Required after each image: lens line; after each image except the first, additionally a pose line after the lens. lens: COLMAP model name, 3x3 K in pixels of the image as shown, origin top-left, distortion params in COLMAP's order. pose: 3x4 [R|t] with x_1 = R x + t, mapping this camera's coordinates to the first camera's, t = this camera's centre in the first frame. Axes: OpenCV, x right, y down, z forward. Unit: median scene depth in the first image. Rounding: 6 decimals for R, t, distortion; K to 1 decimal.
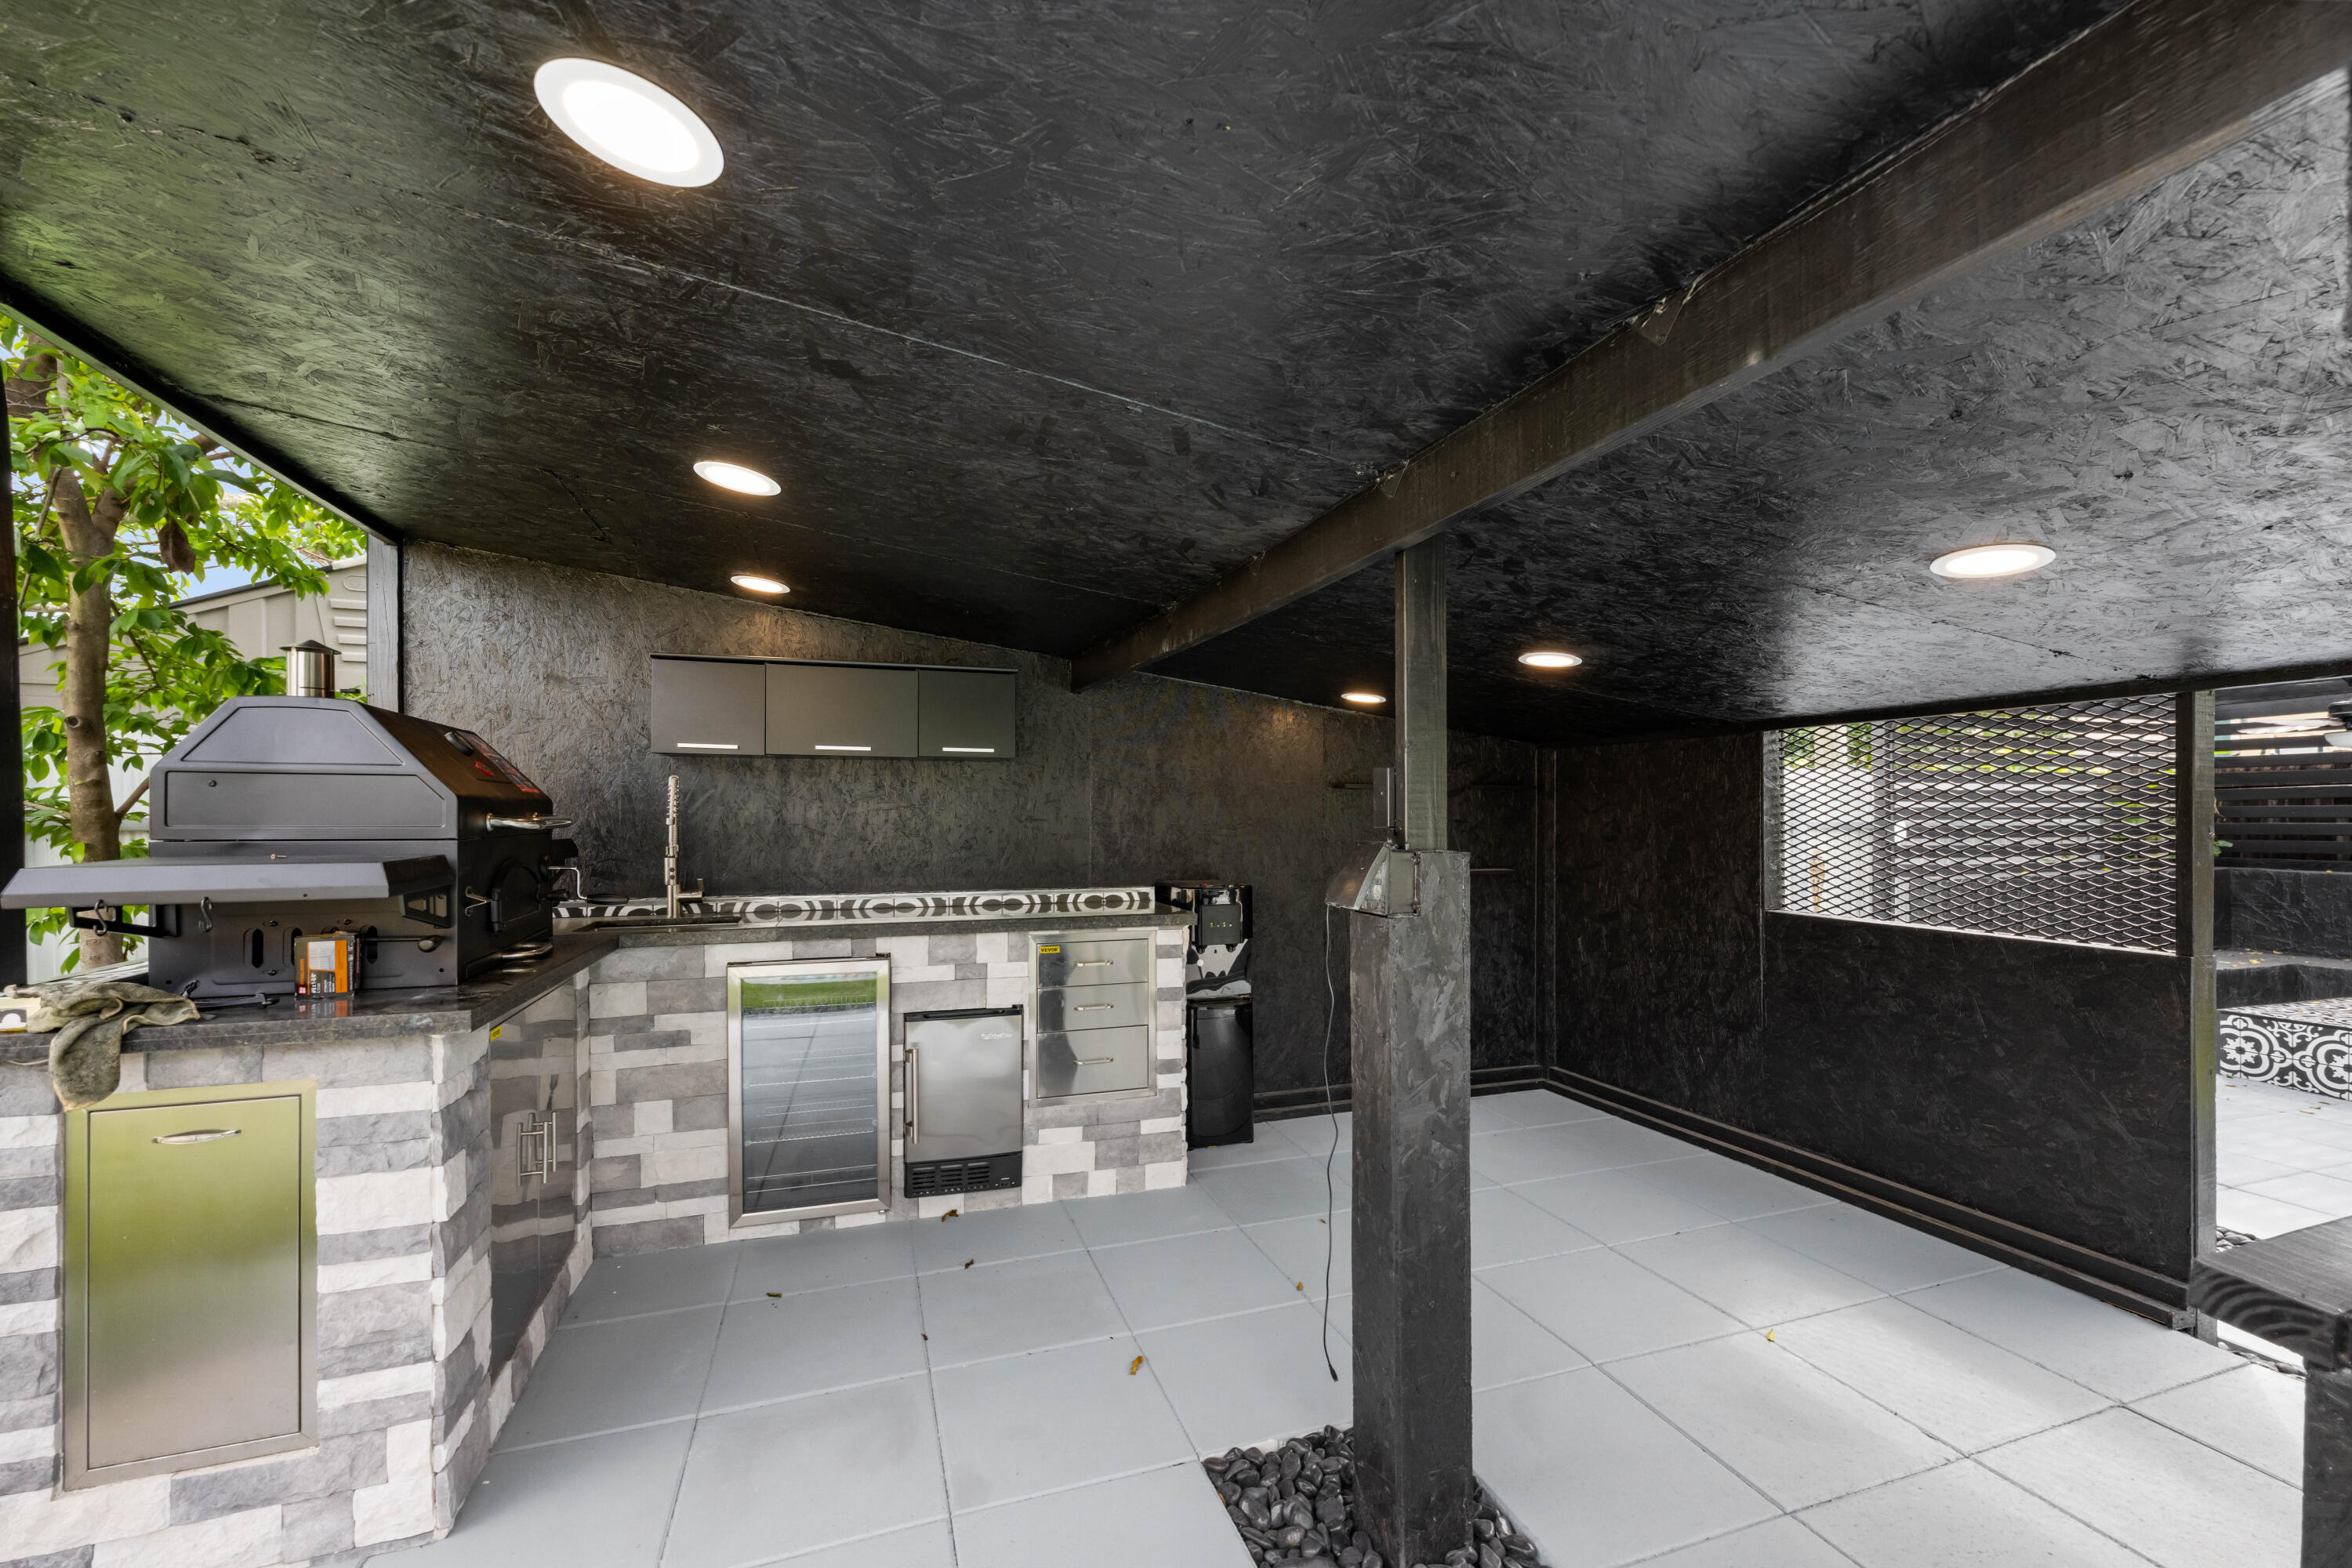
lens RADIAL K [[938.2, 0, 1208.6], [0, 938.2, 818.2], [0, 0, 1]] dist [0.001969, -0.001169]
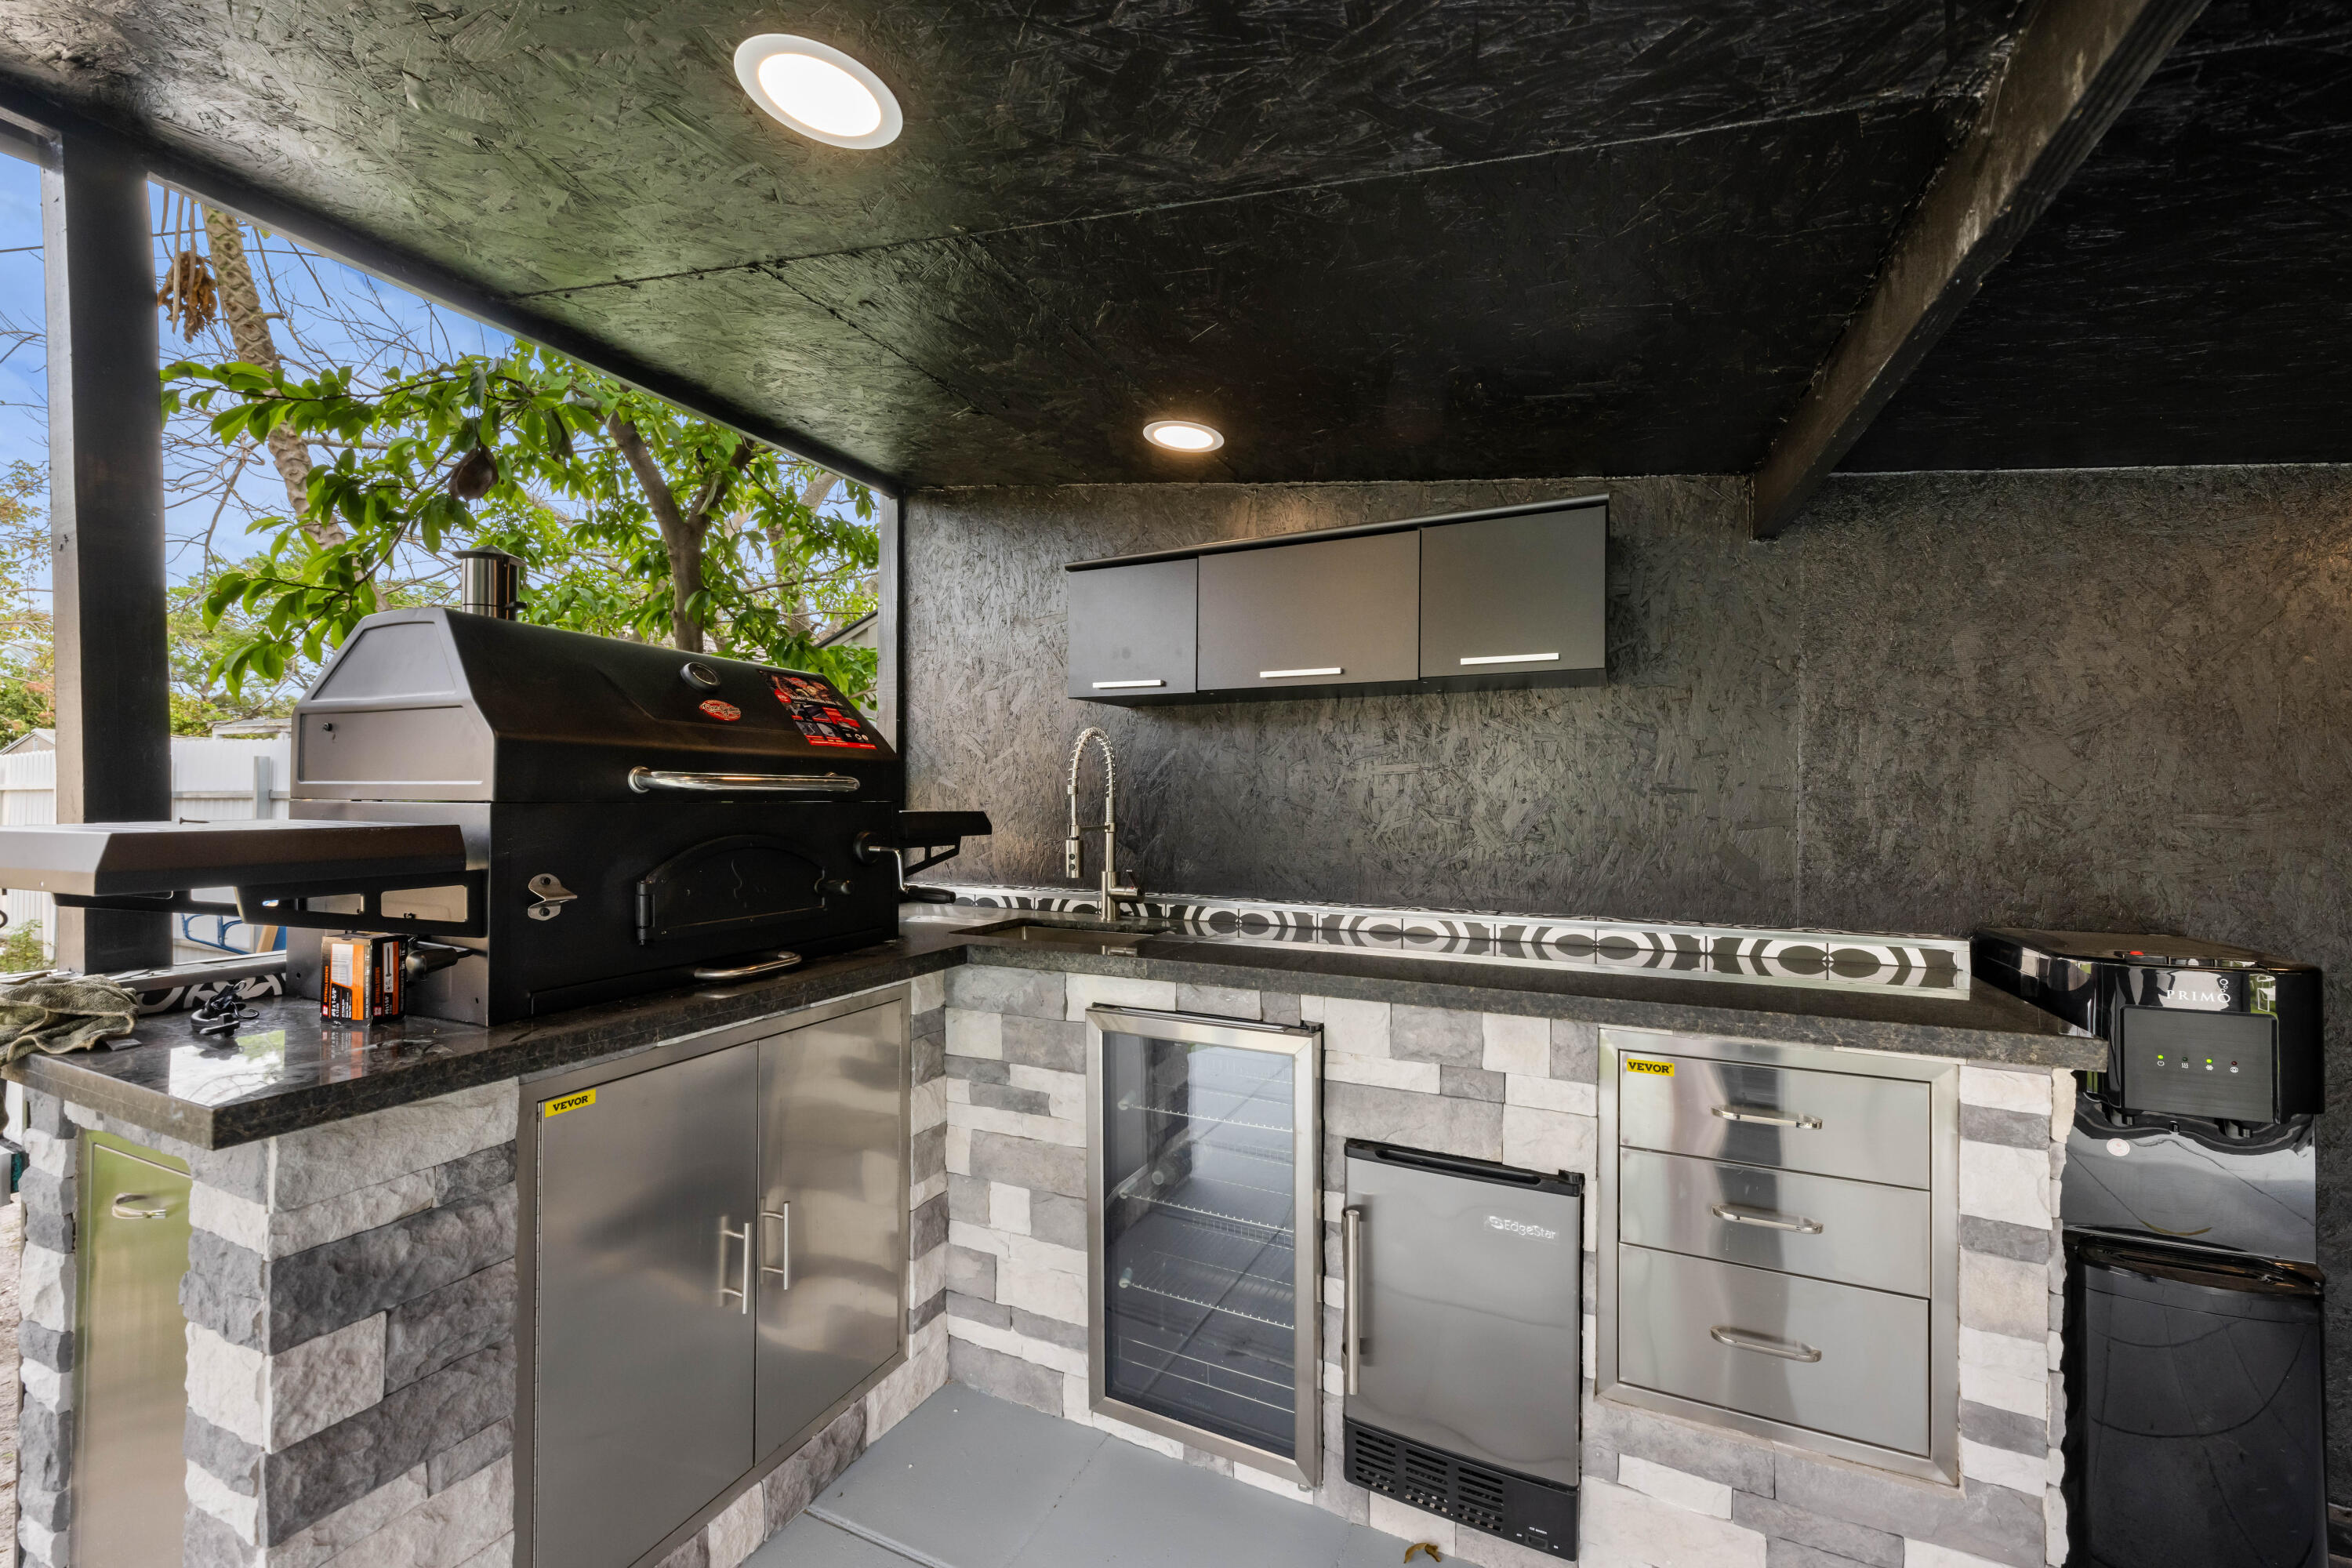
lens RADIAL K [[938.2, 0, 1159.4], [0, 938.2, 797.1], [0, 0, 1]] dist [0.001969, -0.001169]
pose [[0.695573, 0.000362, -0.718455, -0.006321], [-0.005112, 0.999977, -0.004446, 0.010670], [0.718437, 0.006765, 0.695559, 0.485536]]
